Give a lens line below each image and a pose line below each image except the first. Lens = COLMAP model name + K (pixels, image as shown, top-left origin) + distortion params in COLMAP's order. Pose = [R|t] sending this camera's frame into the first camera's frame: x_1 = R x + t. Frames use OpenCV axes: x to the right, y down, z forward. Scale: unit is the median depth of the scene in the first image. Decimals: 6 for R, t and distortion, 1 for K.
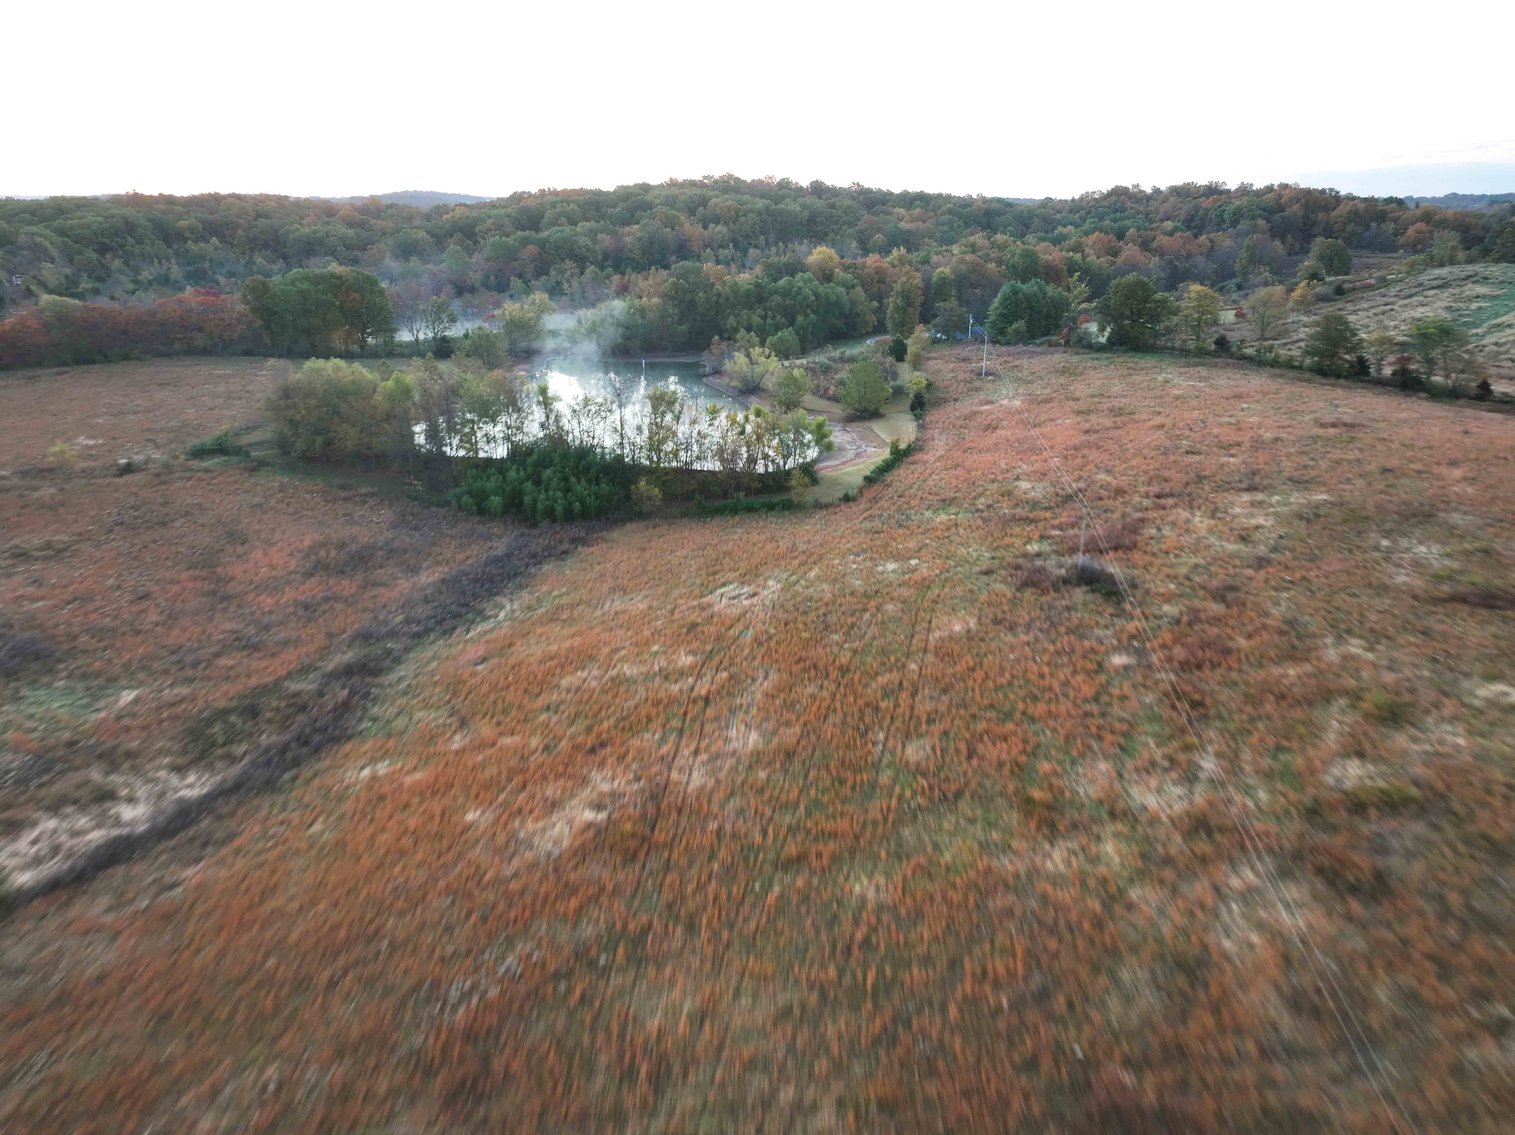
lens RADIAL K [[1064.5, 0, 763.4], [0, 1064.5, 560.9], [0, 0, 1]] dist [-0.007091, 0.026740]
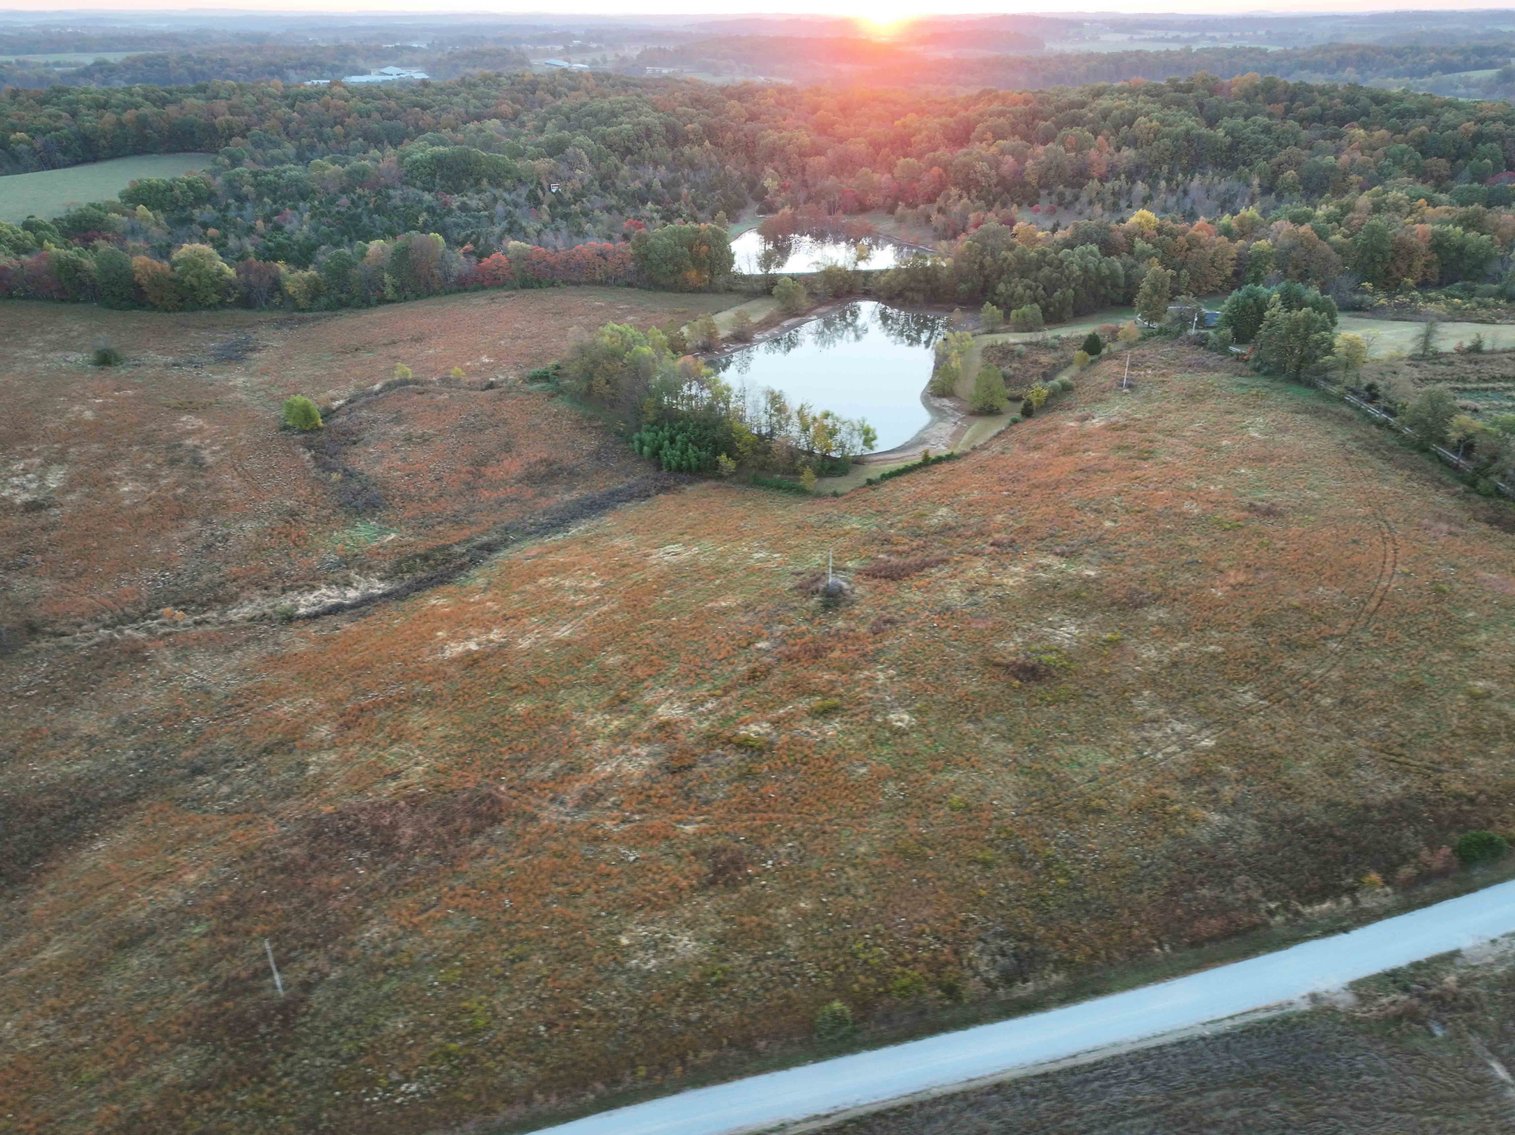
lens RADIAL K [[1064.5, 0, 763.4], [0, 1064.5, 560.9], [0, 0, 1]] dist [-0.007091, 0.026740]
pose [[0.864792, 0.228615, -0.447069, 0.595864], [-0.158670, 0.969140, 0.188660, -0.204986], [0.476403, -0.092215, 0.874378, -0.293137]]
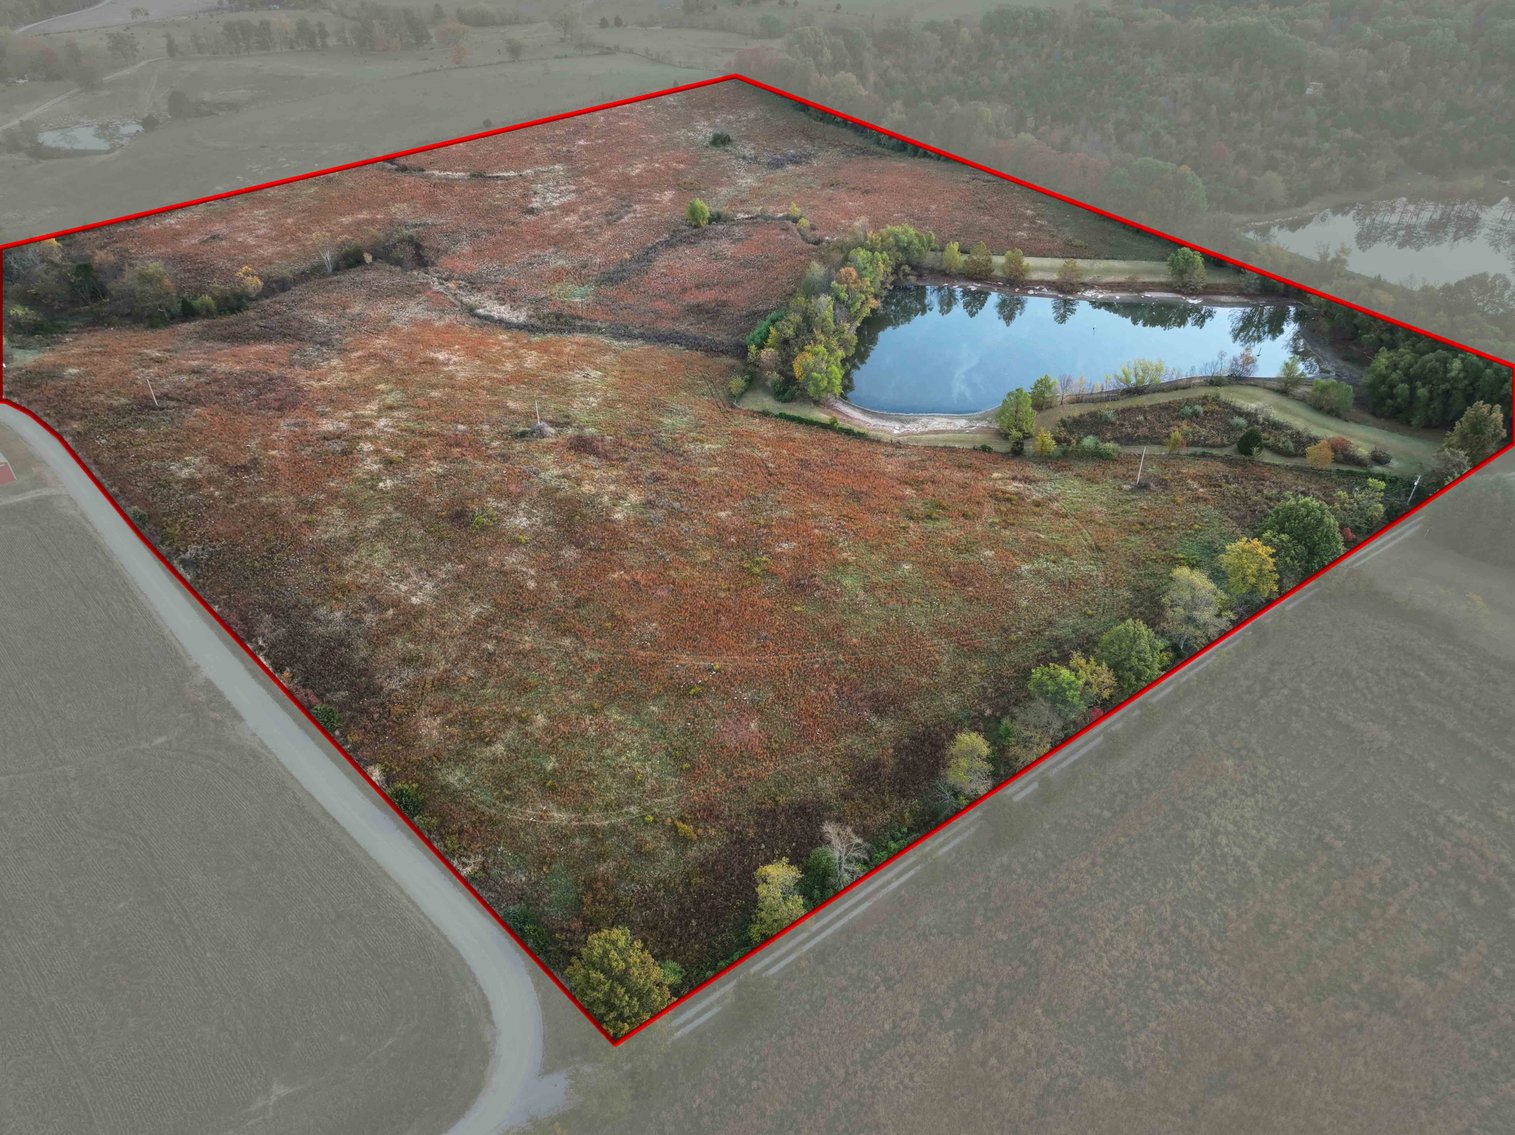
lens RADIAL K [[1065.0, 0, 763.7], [0, 1065.0, 560.4], [0, 0, 1]] dist [-0.003471, 0.016235]
pose [[-0.052730, 0.601982, -0.796767, 1.448618], [-0.319337, 0.745816, 0.584621, -0.808994], [0.946173, 0.285264, 0.152908, 0.766387]]
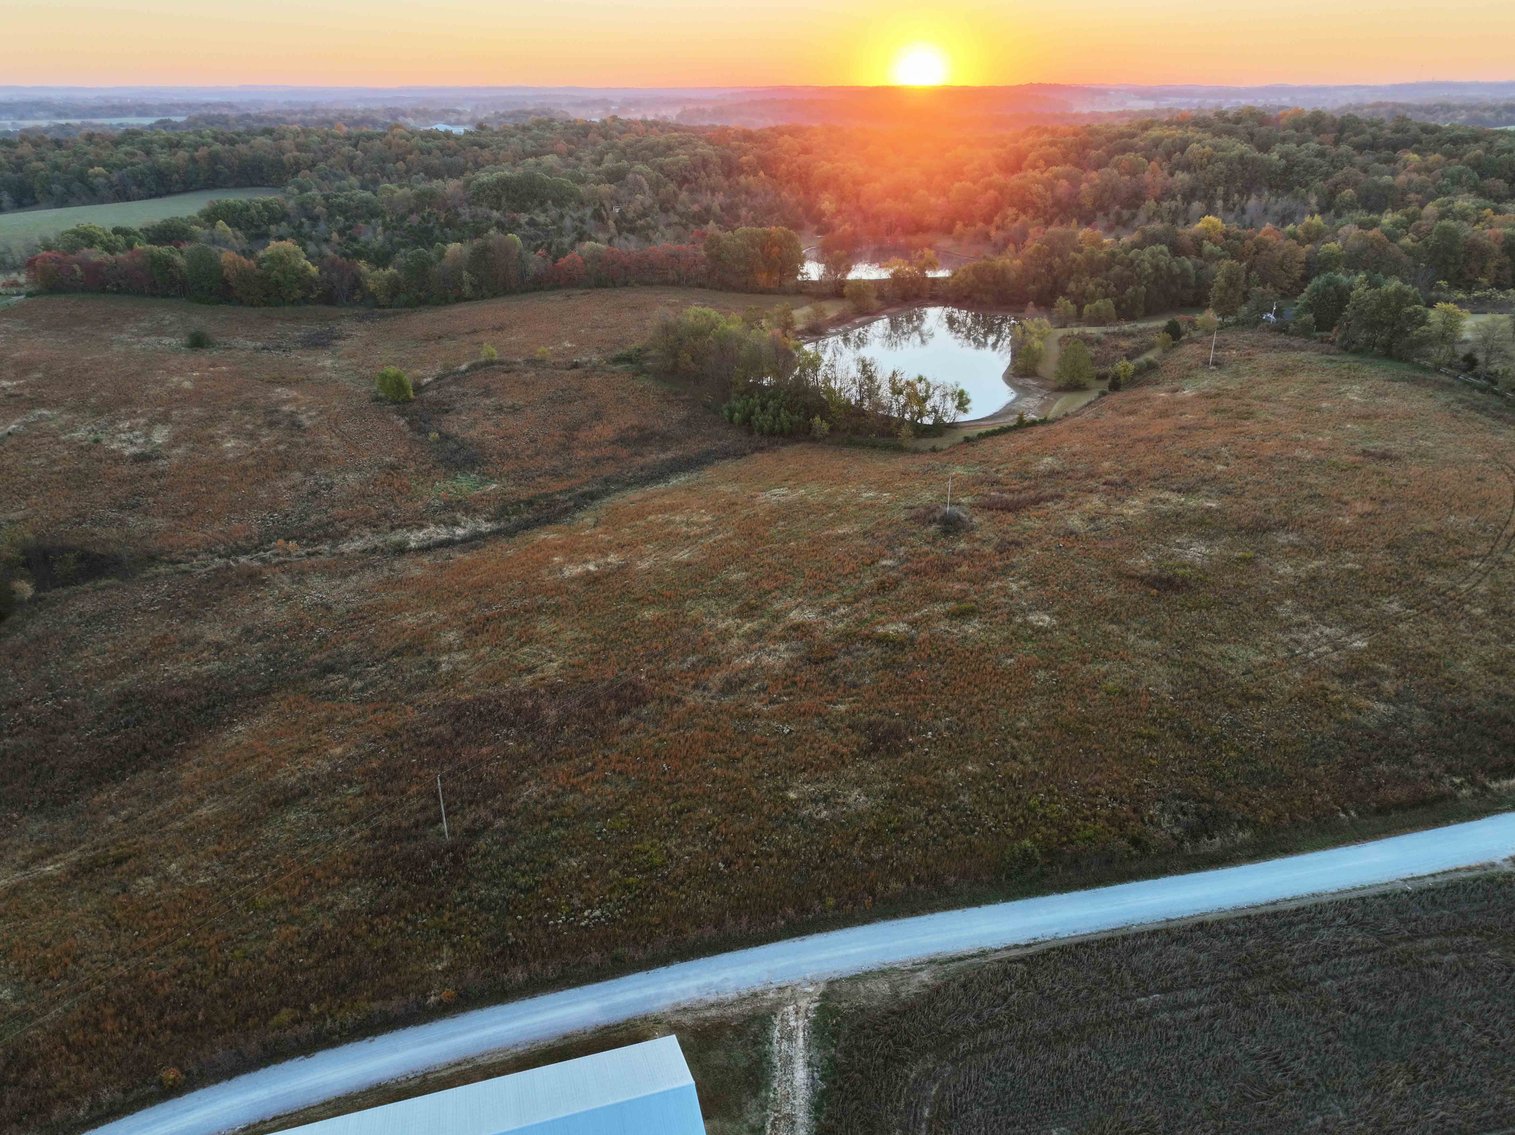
lens RADIAL K [[1064.5, 0, 763.4], [0, 1064.5, 560.9], [0, 0, 1]] dist [-0.007091, 0.026740]
pose [[0.852751, 0.209497, -0.478463, 0.543835], [-0.163633, 0.977077, 0.136178, -0.062495], [0.496024, -0.037833, 0.867484, -0.341202]]
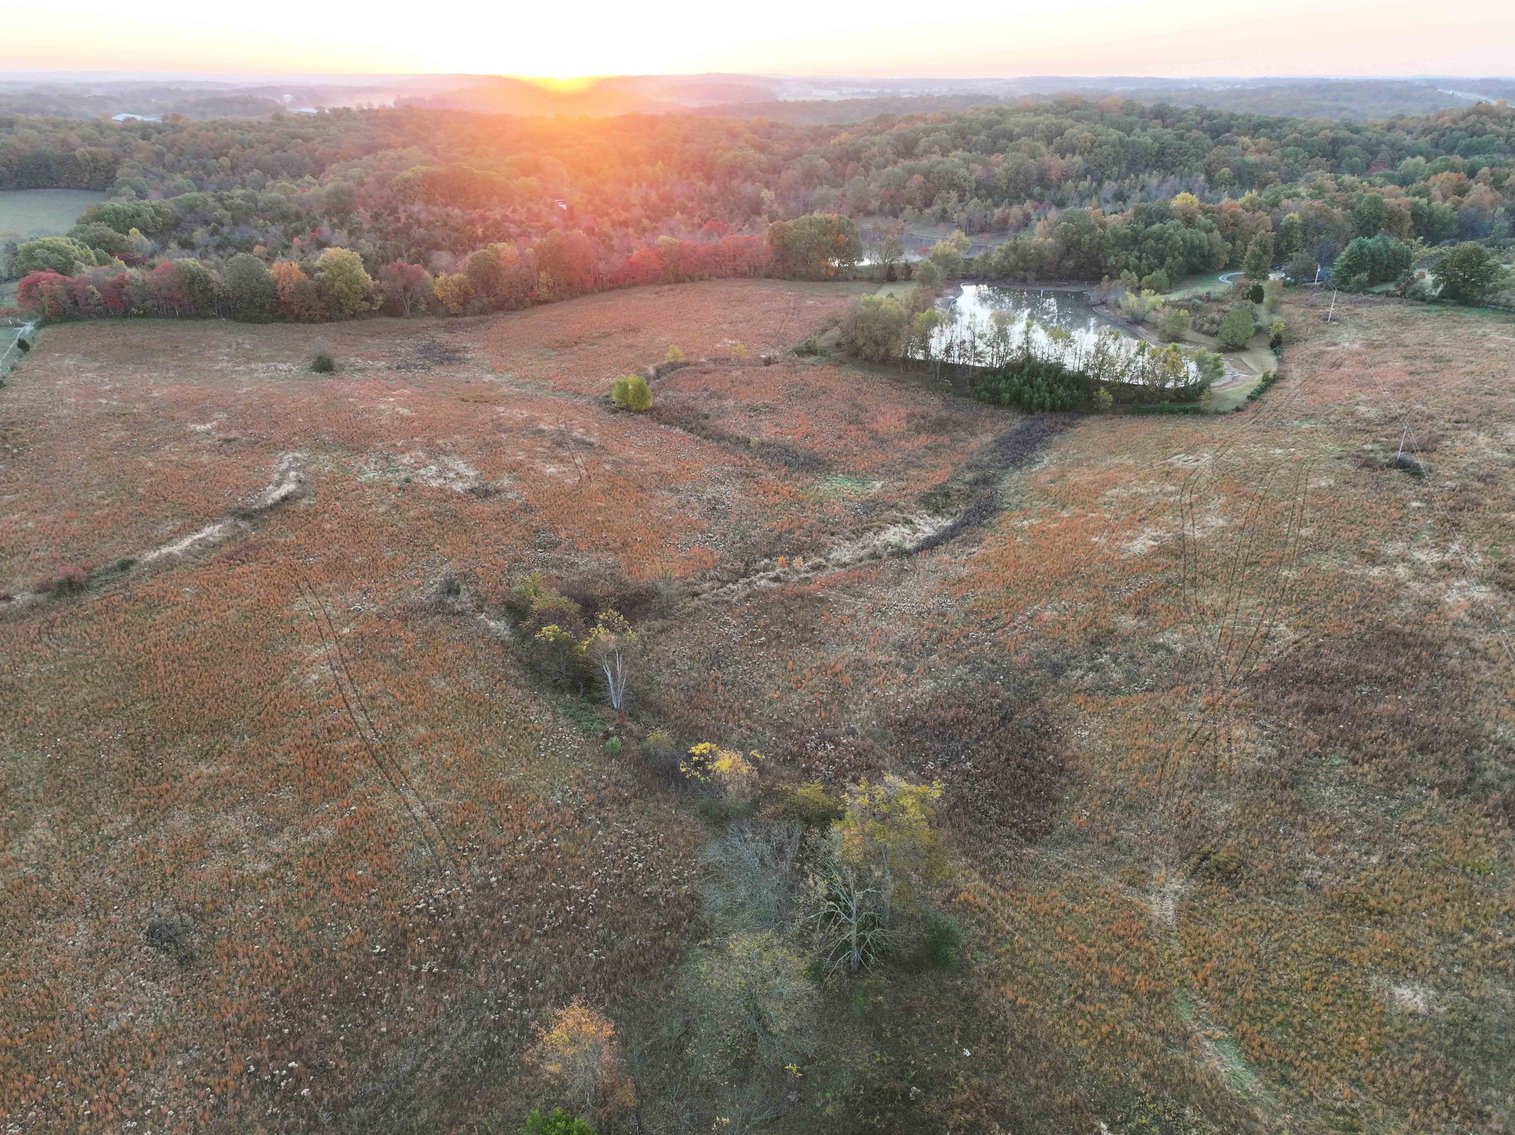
lens RADIAL K [[1064.5, 0, 763.4], [0, 1064.5, 560.9], [0, 0, 1]] dist [-0.007091, 0.026740]
pose [[0.970108, 0.101144, -0.220593, -0.209581], [-0.078158, 0.990791, 0.110567, 0.039889], [0.229744, -0.090020, 0.969079, -0.642069]]
